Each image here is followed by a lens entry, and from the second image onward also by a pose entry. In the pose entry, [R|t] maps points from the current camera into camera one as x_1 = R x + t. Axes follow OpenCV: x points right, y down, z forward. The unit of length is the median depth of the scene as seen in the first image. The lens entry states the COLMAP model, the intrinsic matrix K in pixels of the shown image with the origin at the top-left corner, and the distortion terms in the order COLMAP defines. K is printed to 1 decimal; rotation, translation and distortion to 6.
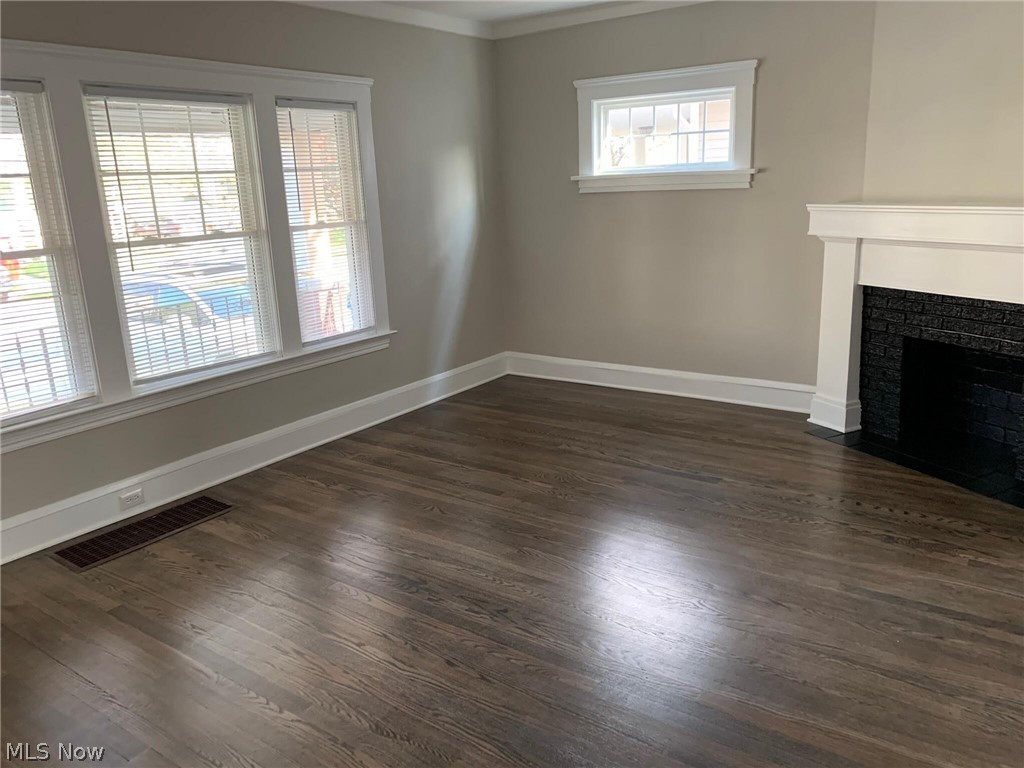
lens RADIAL K [[775.2, 0, 512.0], [0, 775.2, 384.0], [0, 0, 1]] dist [0.060731, -0.106525]
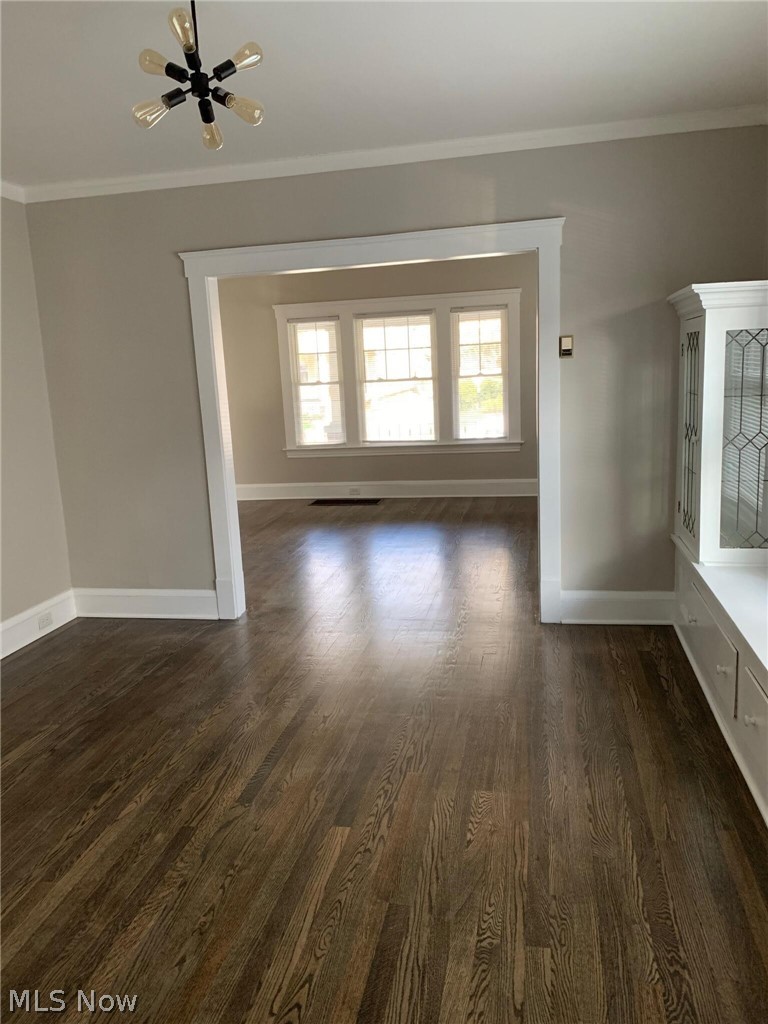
lens RADIAL K [[782.3, 0, 384.0], [0, 782.3, 512.0], [0, 0, 1]] dist [0.076416, -0.130037]
pose [[0.394441, 0.185409, -0.900022, 0.406353], [-0.199881, 0.973293, 0.112904, -0.017360], [0.896919, 0.135364, 0.420967, 0.026748]]
